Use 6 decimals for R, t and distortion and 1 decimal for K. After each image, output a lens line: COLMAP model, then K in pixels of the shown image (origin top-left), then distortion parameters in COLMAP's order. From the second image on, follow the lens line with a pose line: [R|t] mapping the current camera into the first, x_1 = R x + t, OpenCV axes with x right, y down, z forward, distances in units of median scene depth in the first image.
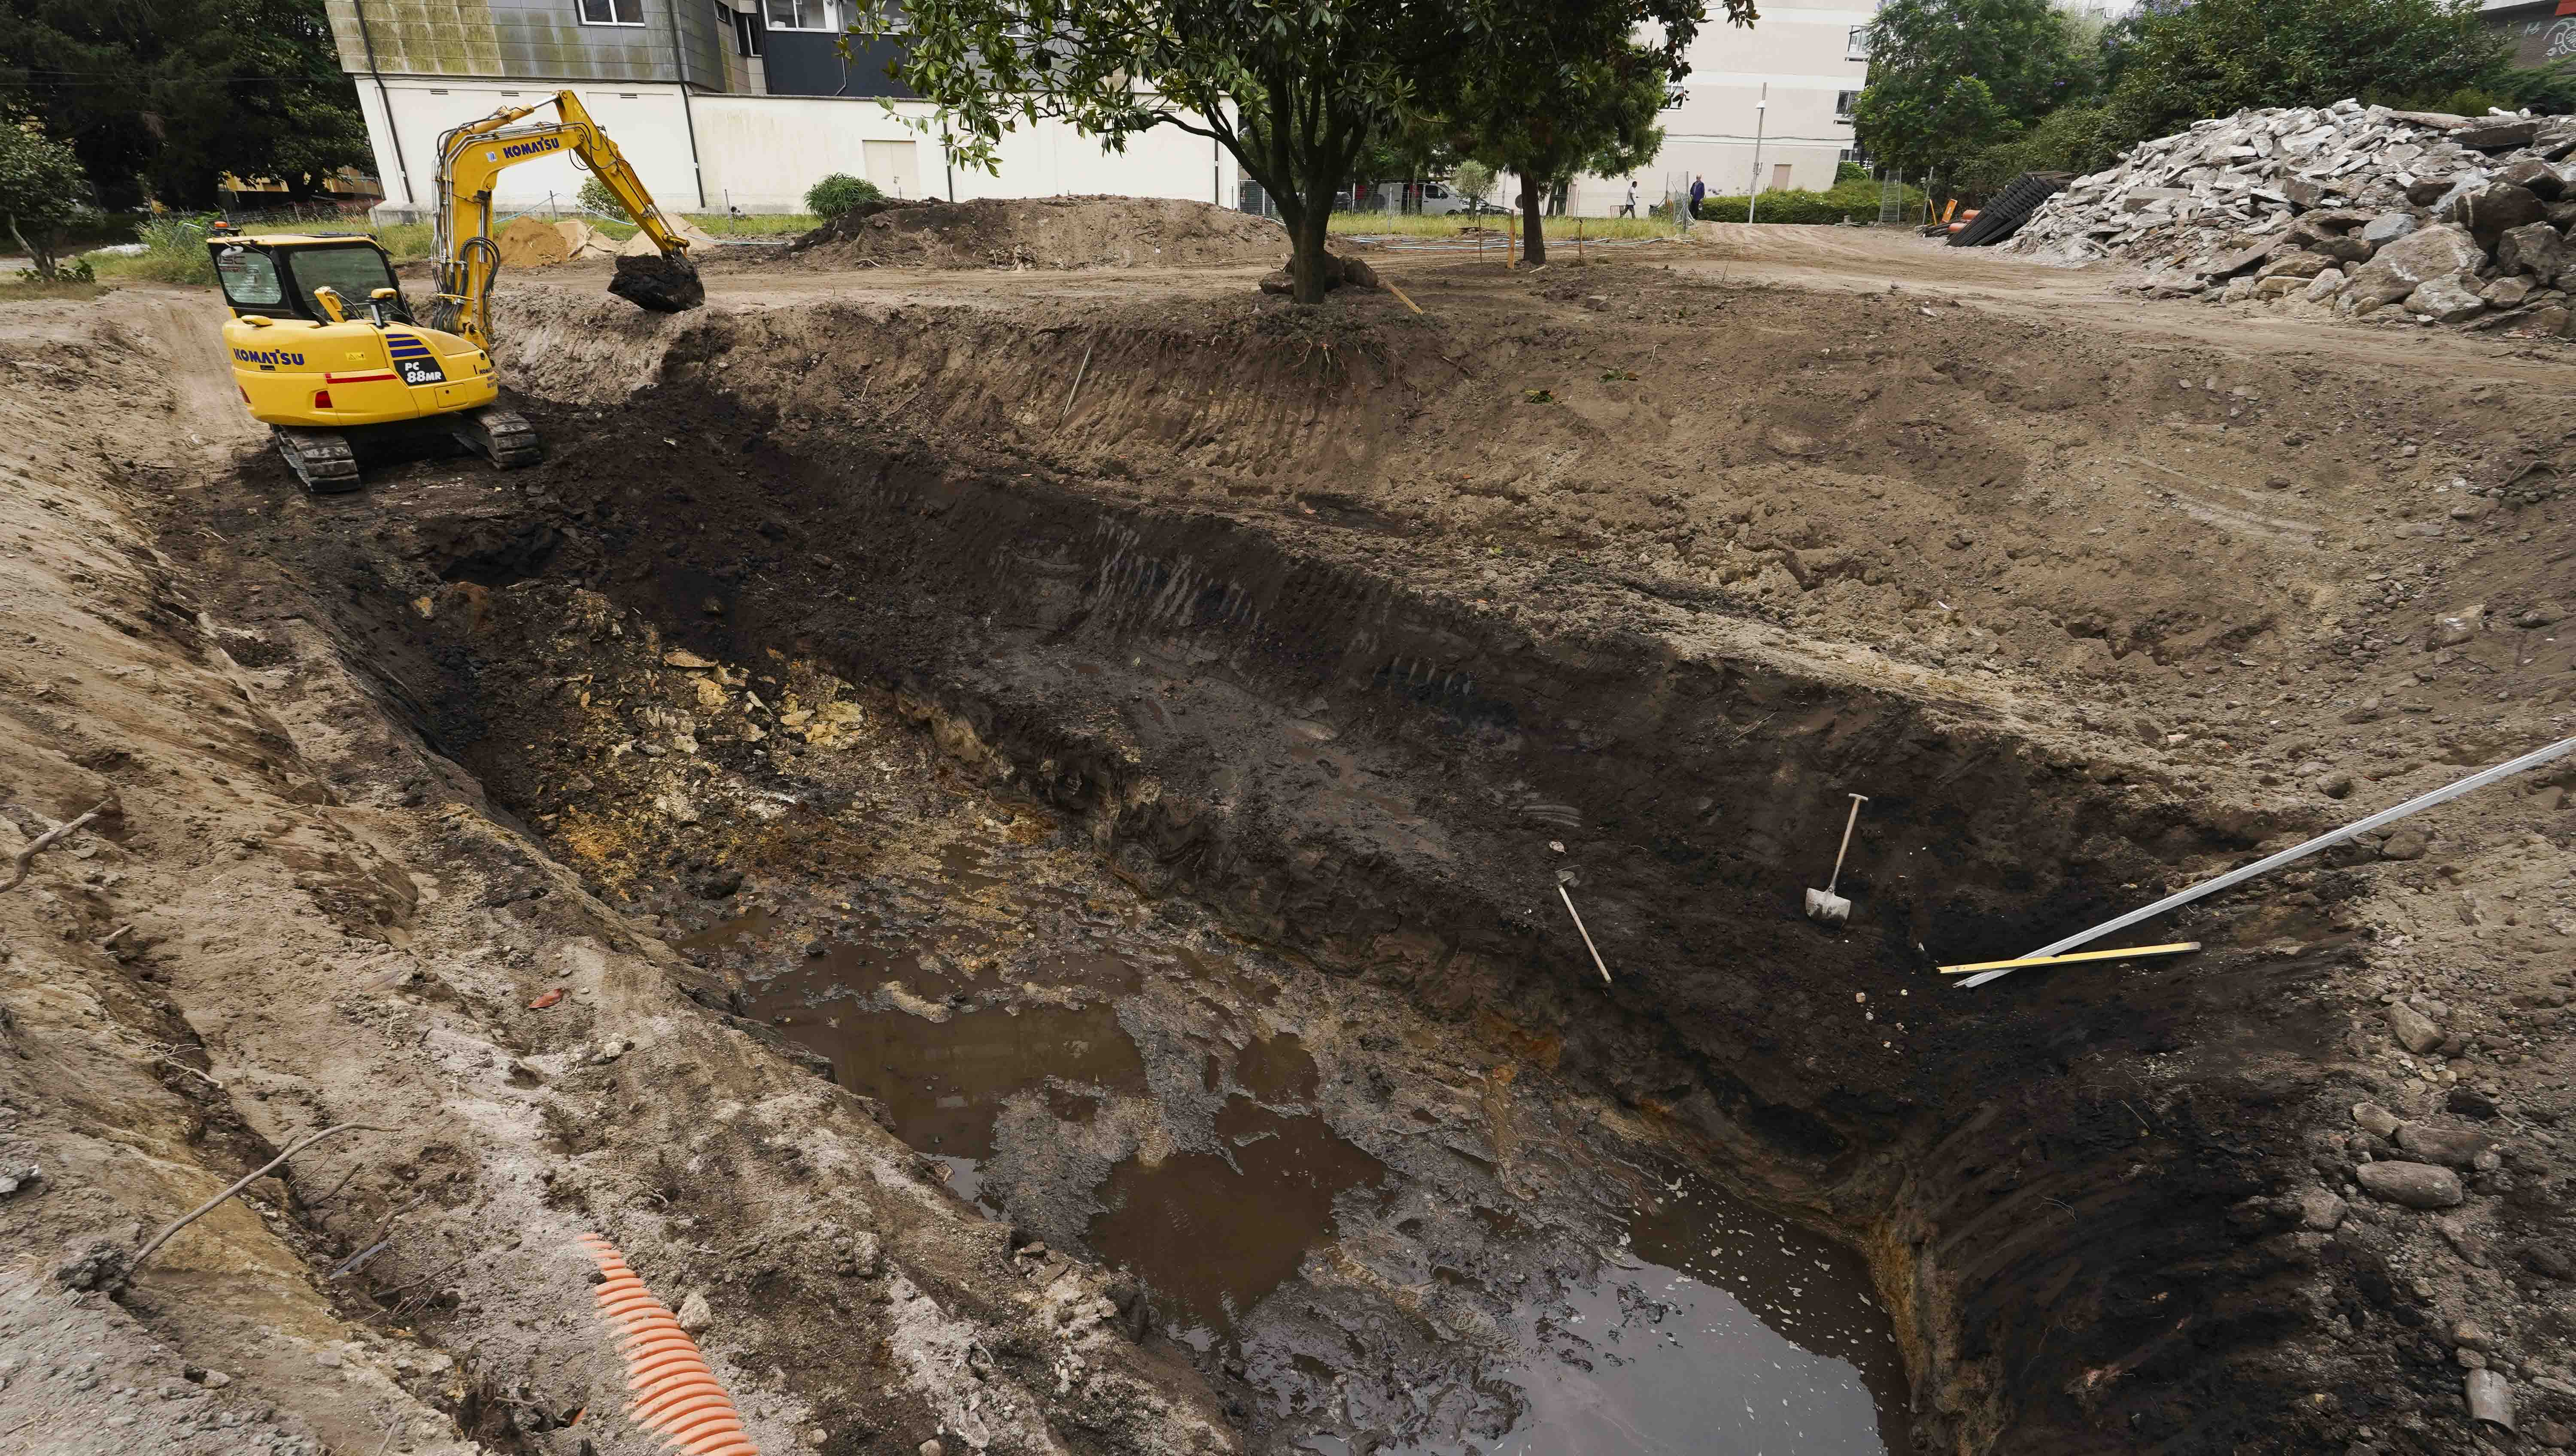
lens RADIAL K [[1135.3, 0, 1288.5], [0, 1135.3, 698.2], [0, 0, 1]] dist [-0.016911, 0.008515]
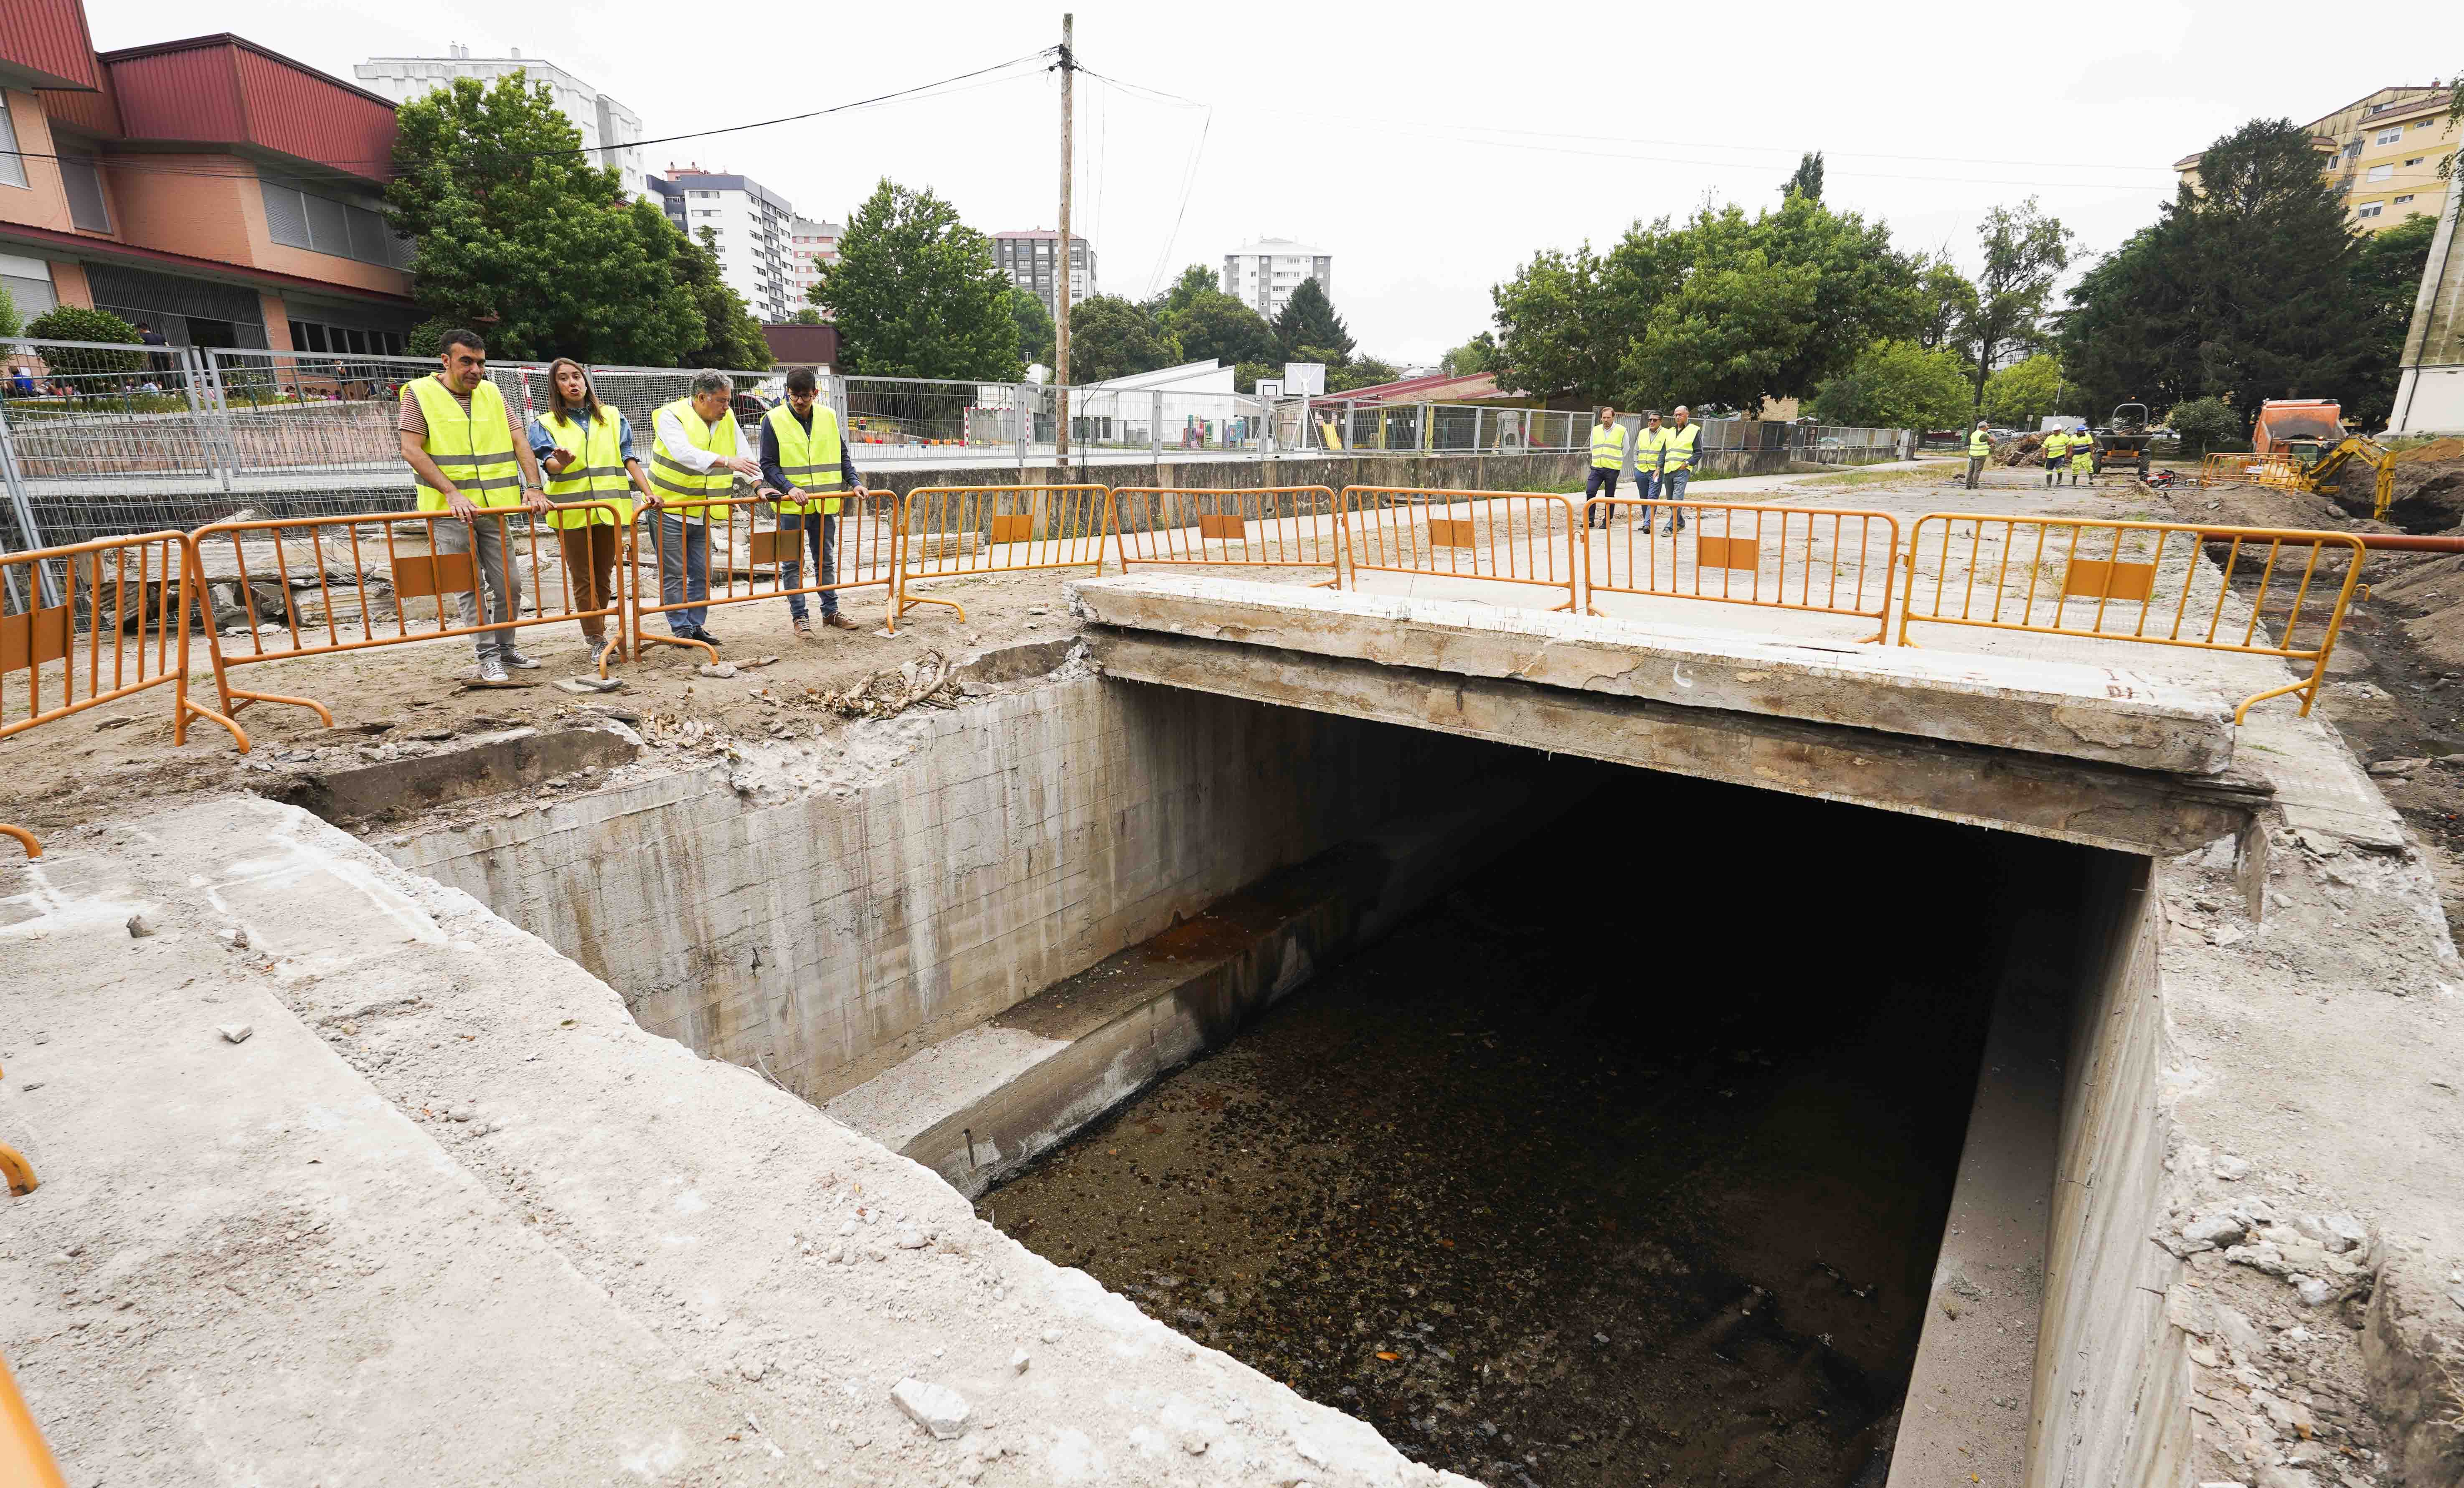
lens RADIAL K [[1134.3, 0, 1231.5], [0, 1134.3, 752.1], [0, 0, 1]] dist [-0.015197, 0.008178]
pose [[0.090418, 0.251241, -0.963692, 2.468207], [-0.385152, 0.901185, 0.198808, 1.040688], [0.918413, 0.353192, 0.178250, -2.323358]]
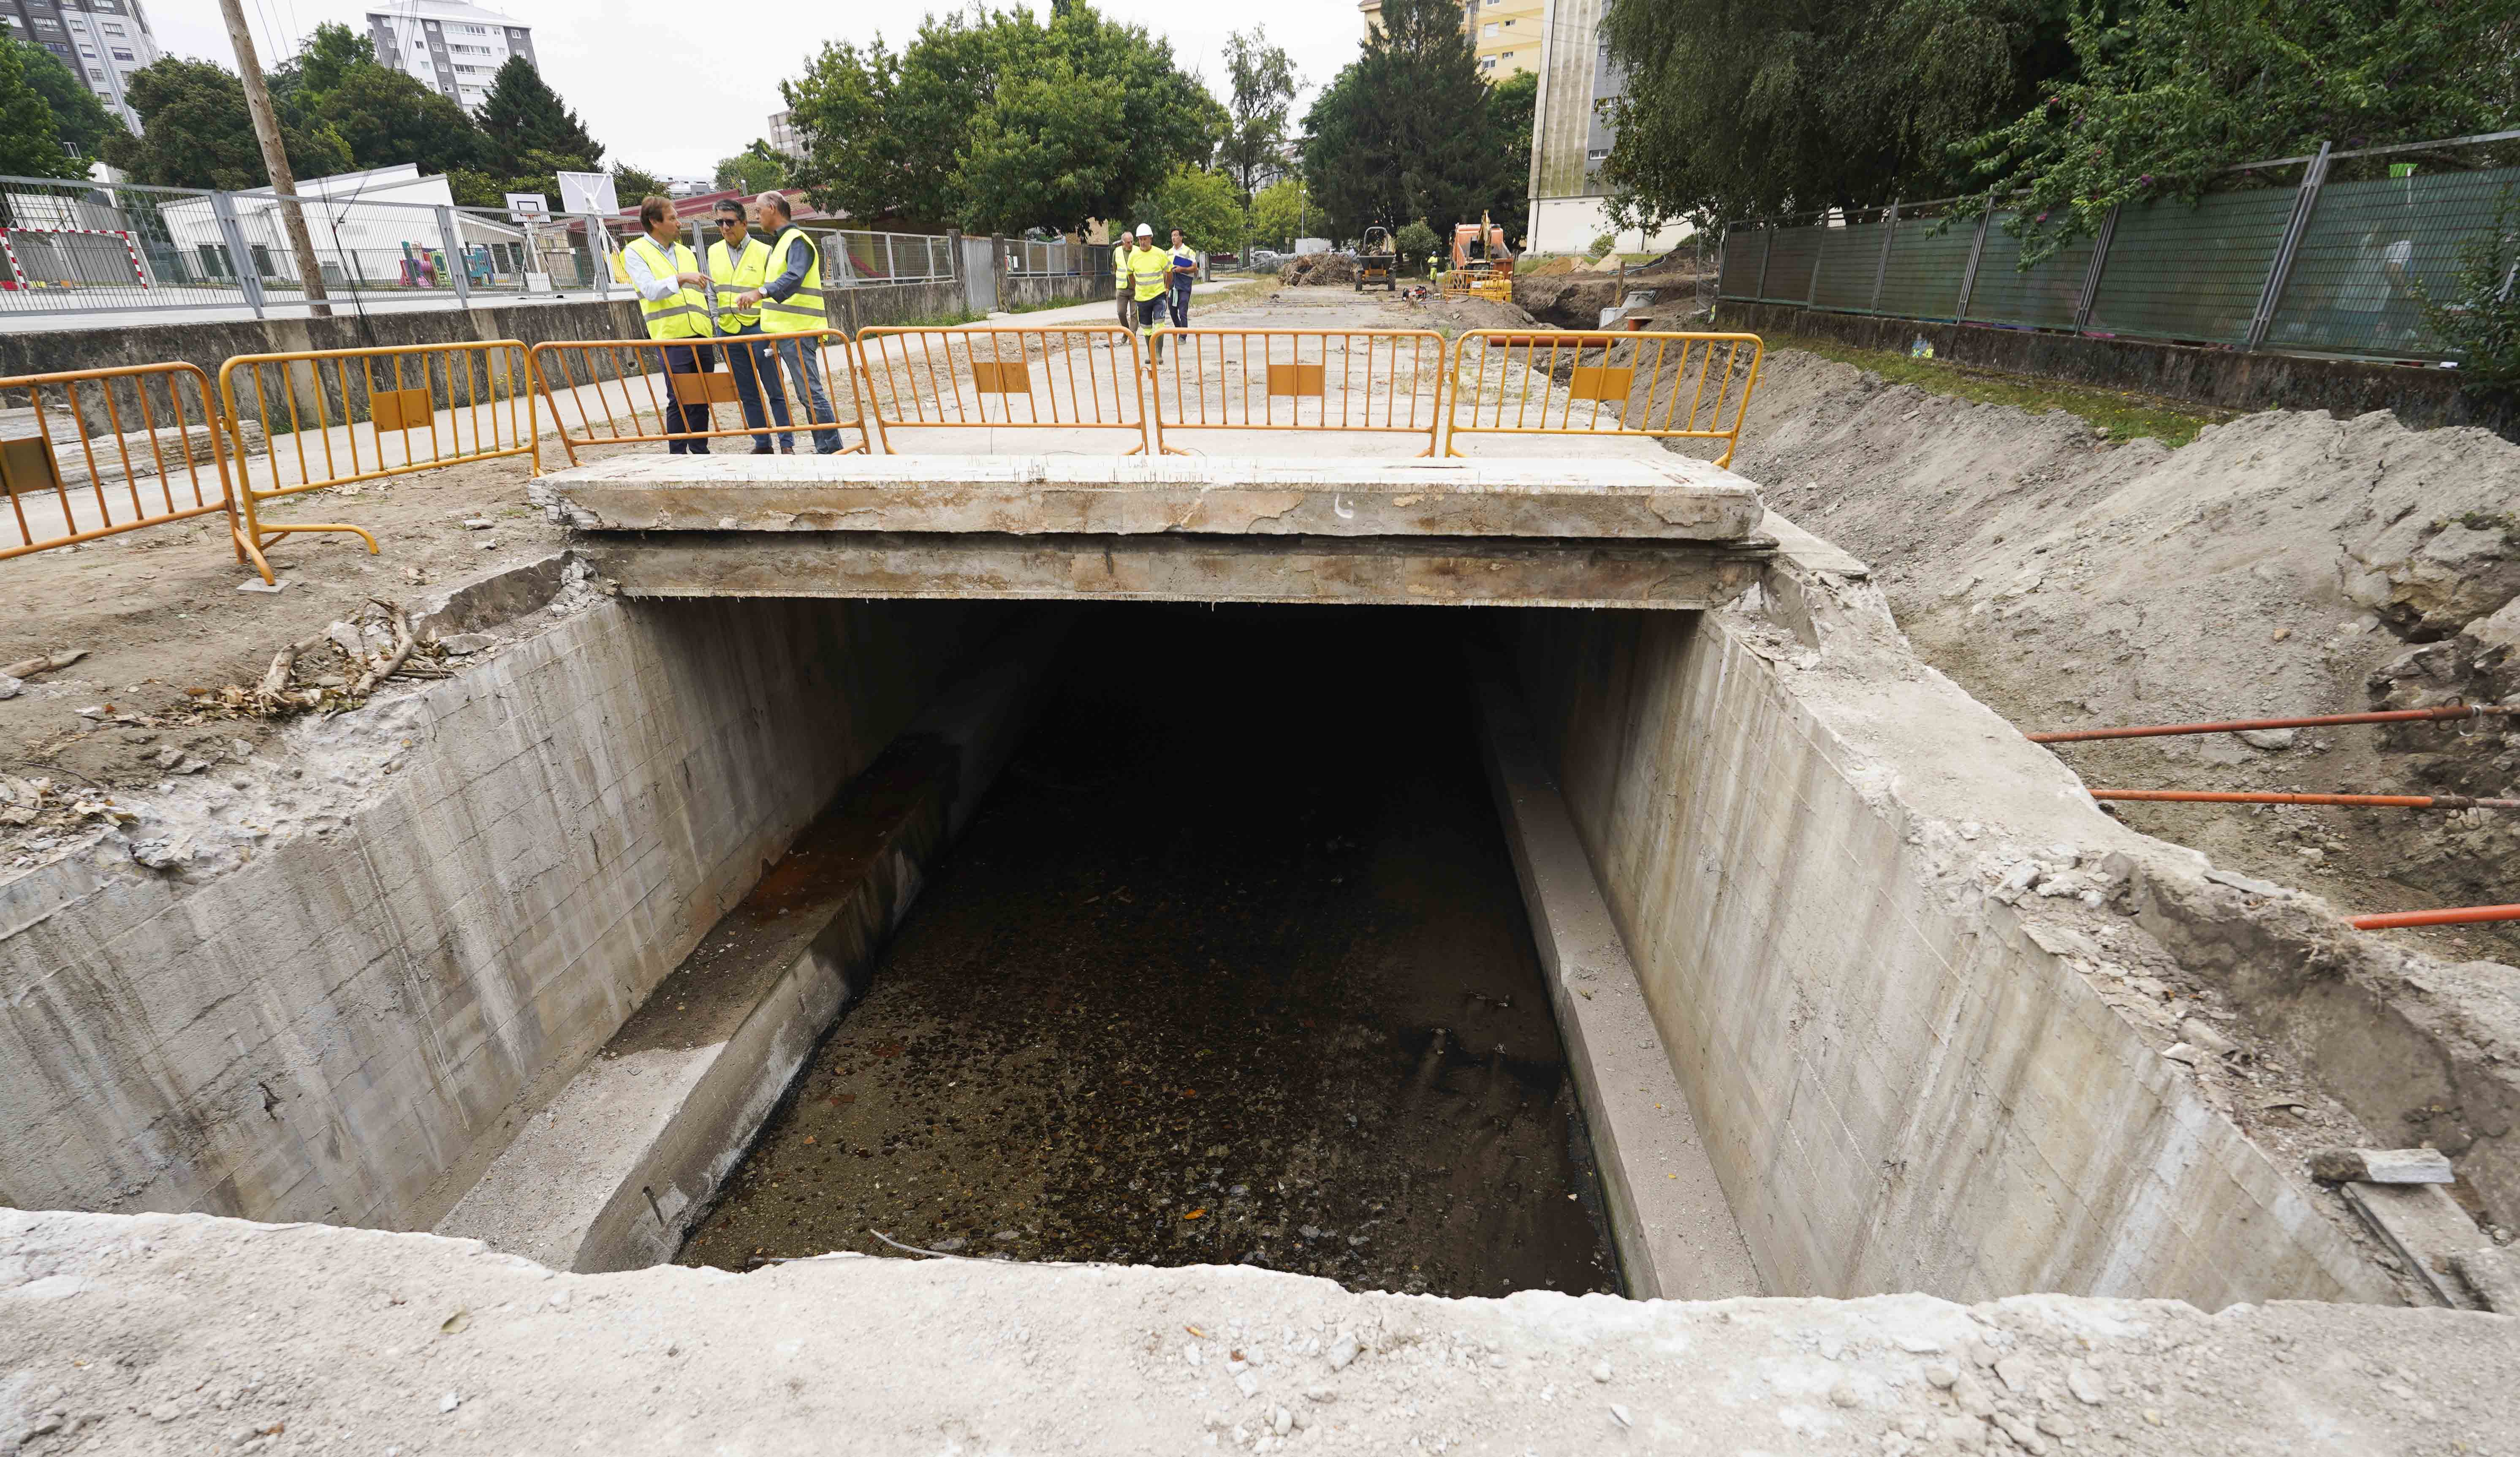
lens RADIAL K [[1118.2, 0, 1258.5], [0, 1118.2, 810.5], [0, 0, 1]] dist [-0.022891, 0.012079]
pose [[0.623933, 0.326481, -0.710012, 2.386757], [-0.284891, 0.941052, 0.182367, 1.076138], [0.727698, 0.088492, 0.680166, -2.411232]]
